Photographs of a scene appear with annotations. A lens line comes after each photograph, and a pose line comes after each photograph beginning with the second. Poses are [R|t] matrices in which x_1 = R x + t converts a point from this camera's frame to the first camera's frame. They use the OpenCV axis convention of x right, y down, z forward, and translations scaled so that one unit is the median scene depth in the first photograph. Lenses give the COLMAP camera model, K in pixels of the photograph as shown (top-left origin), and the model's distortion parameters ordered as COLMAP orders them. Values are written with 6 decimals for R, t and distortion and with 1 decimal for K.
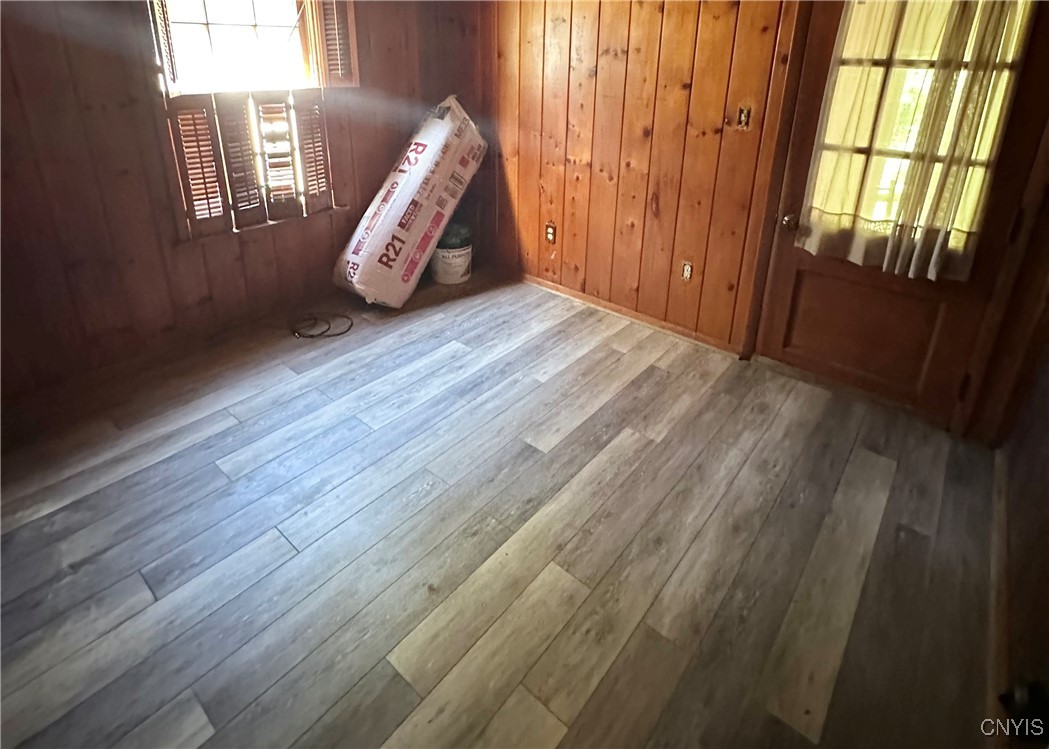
lens RADIAL K [[558.0, 0, 516.1], [0, 558.0, 236.6], [0, 0, 1]] dist [-0.002272, 0.003124]
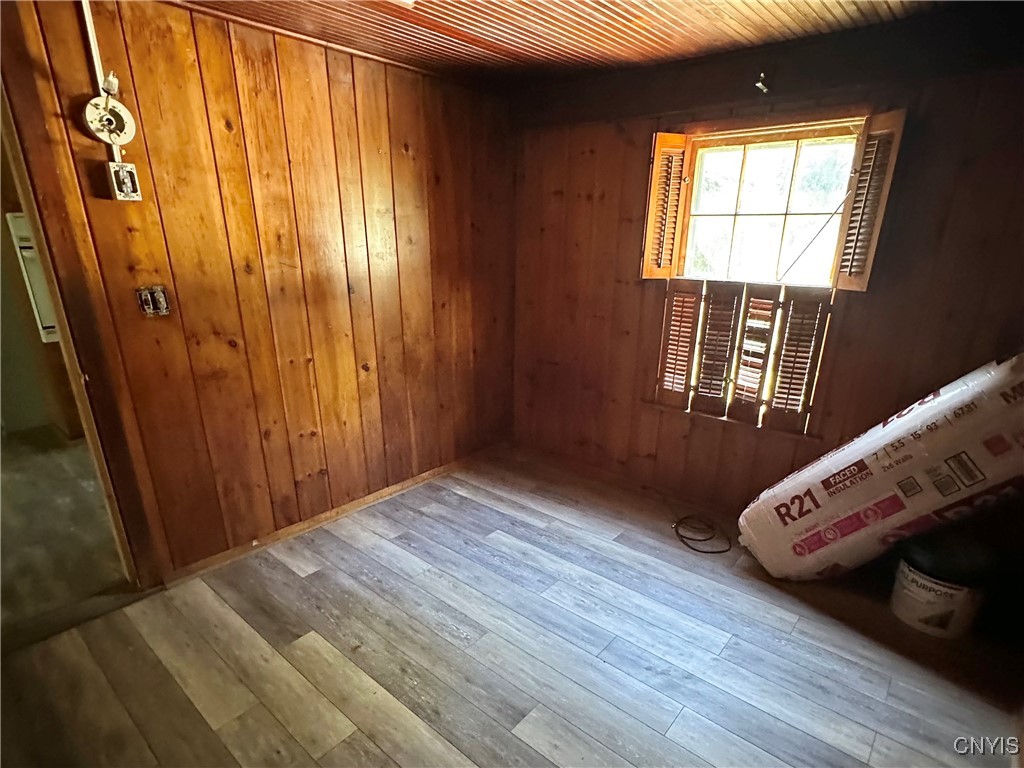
lens RADIAL K [[550.1, 0, 519.2], [0, 550.1, 433.0], [0, 0, 1]] dist [-0.007172, -0.000699]
pose [[0.003836, 0.319877, -0.947451, 0.503545], [-0.337839, 0.892165, 0.299844, -0.178706], [0.941196, 0.318936, 0.111489, 0.595198]]
